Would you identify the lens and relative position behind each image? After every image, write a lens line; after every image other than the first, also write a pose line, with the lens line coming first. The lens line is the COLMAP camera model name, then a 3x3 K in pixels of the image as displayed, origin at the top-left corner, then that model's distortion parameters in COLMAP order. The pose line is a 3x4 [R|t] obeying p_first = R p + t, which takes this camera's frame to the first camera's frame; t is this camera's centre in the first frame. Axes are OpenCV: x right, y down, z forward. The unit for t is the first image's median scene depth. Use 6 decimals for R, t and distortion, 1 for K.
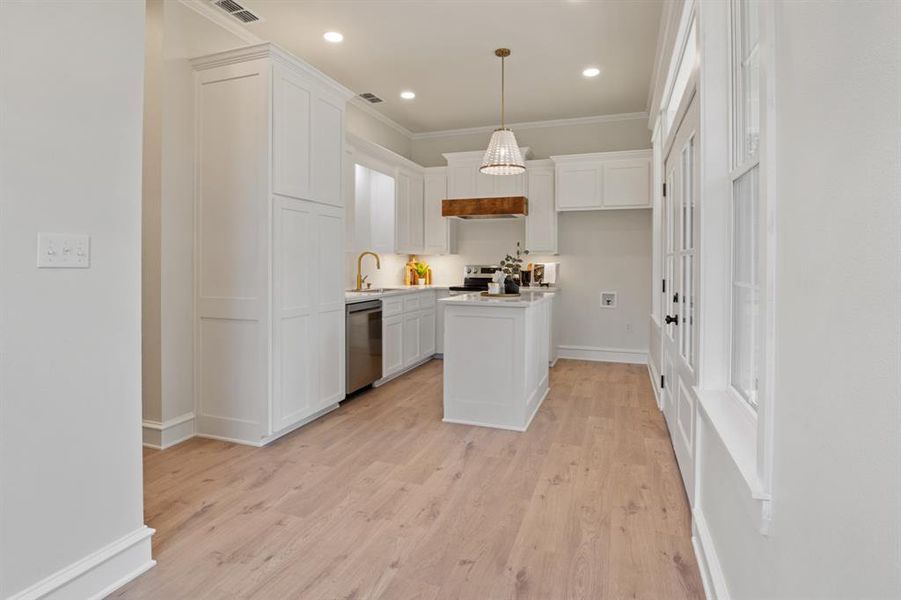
lens RADIAL K [[474.3, 0, 448.9], [0, 474.3, 267.9], [0, 0, 1]] dist [-0.003987, -0.000499]
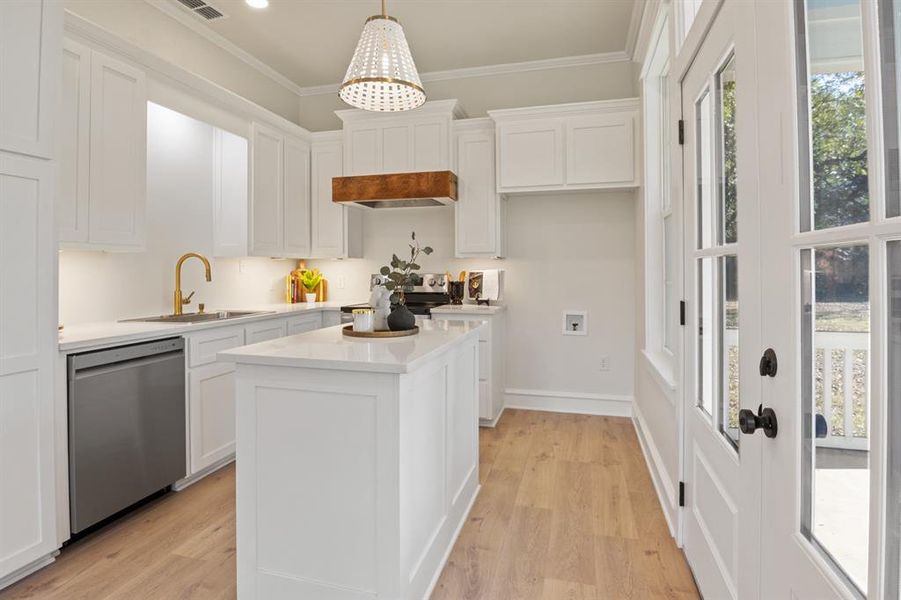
lens RADIAL K [[474.3, 0, 448.9], [0, 474.3, 267.9], [0, 0, 1]] dist [-0.003987, -0.000499]
pose [[0.997041, -0.005257, 0.076696, 0.104093], [0.006417, 0.999869, -0.014881, -0.003887], [-0.076608, 0.015329, 0.996943, 0.334233]]
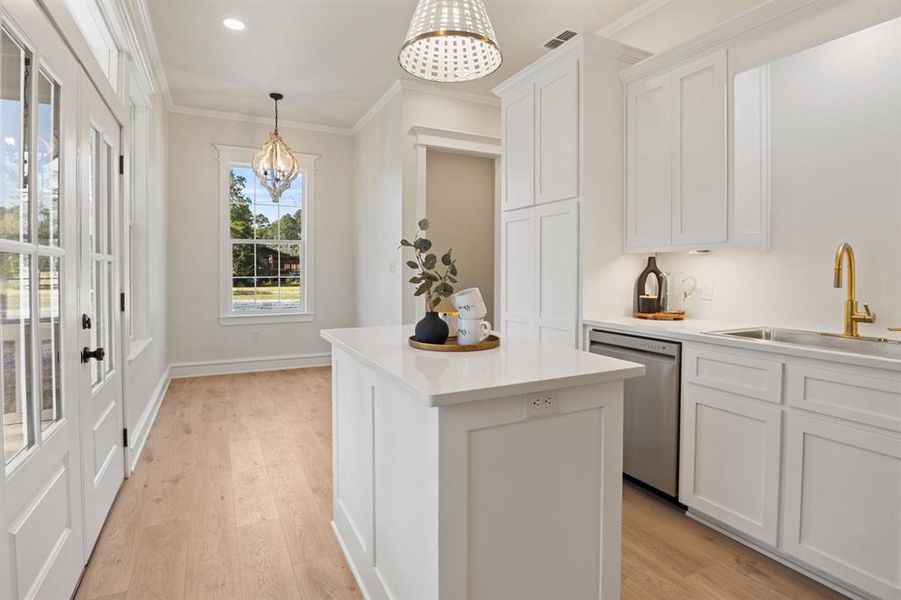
lens RADIAL K [[472.0, 0, 450.1], [0, 472.0, 282.3], [0, 0, 1]] dist [-0.010935, -0.000403]
pose [[-0.688937, 0.008176, -0.724775, 0.314485], [-0.011548, 0.999686, 0.022255, -0.006265], [0.724729, 0.023702, -0.688626, 0.946552]]
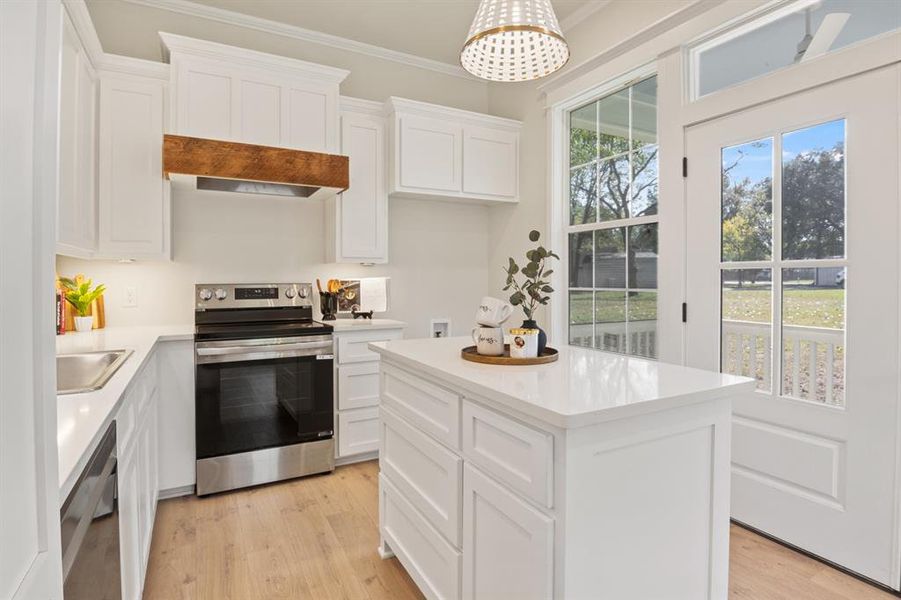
lens RADIAL K [[472.0, 0, 450.1], [0, 472.0, 282.3], [0, 0, 1]] dist [-0.010935, -0.000403]
pose [[0.666310, -0.010809, 0.745597, -0.171292], [0.011715, 0.999923, 0.004027, -0.006548], [-0.745583, 0.006051, 0.666385, 0.548354]]
